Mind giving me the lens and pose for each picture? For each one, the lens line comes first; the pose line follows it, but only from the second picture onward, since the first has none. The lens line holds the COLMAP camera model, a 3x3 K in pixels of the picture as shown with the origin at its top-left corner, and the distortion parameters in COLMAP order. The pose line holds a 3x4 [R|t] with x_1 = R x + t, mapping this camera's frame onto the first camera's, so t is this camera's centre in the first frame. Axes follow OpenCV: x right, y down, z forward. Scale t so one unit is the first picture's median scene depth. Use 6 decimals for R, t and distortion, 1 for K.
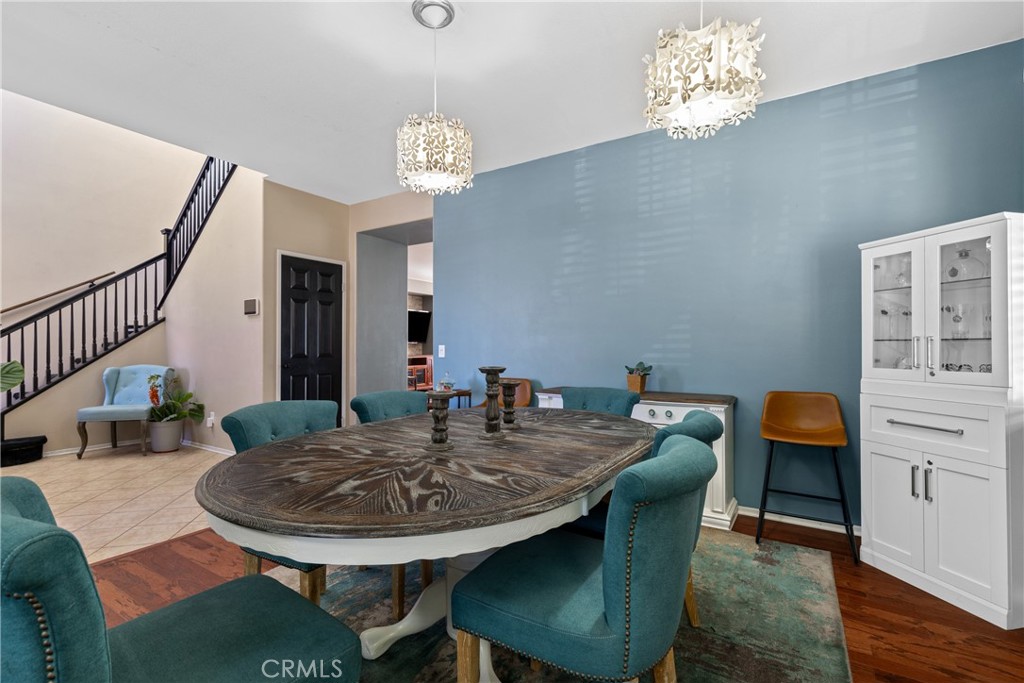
lens RADIAL K [[462.8, 0, 510.9], [0, 462.8, 342.6], [0, 0, 1]] dist [0.002005, 0.000423]
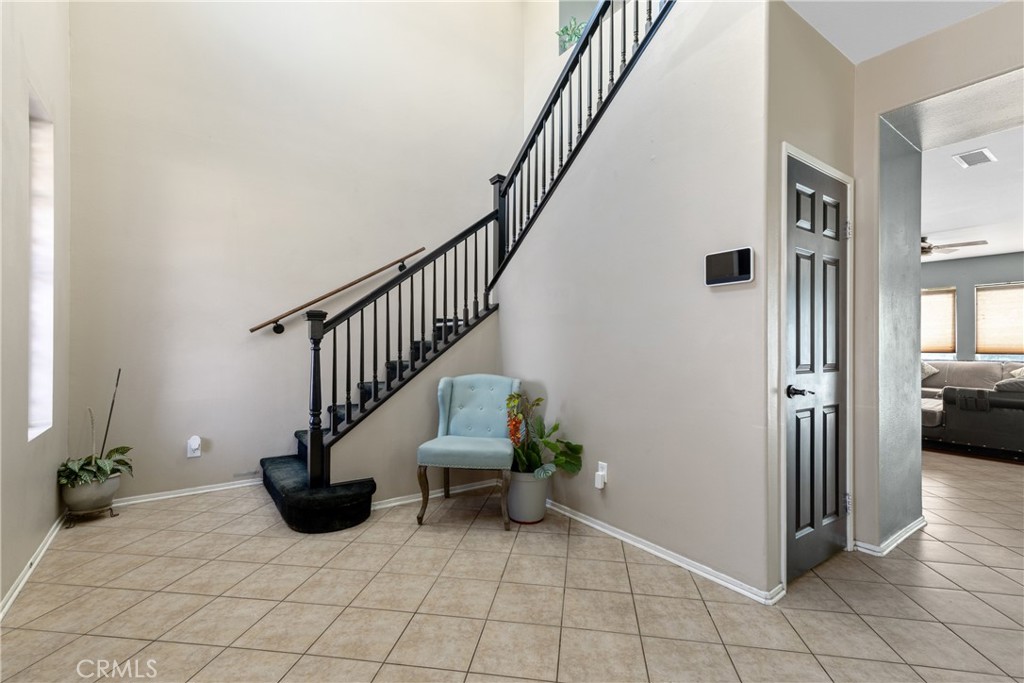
lens RADIAL K [[462.8, 0, 510.9], [0, 462.8, 342.6], [0, 0, 1]] dist [0.002005, 0.000423]
pose [[0.924880, 0.002661, -0.380249, -0.488764], [-0.002457, 0.999996, 0.001023, 0.001497], [0.380251, -0.000012, 0.924883, 0.392917]]
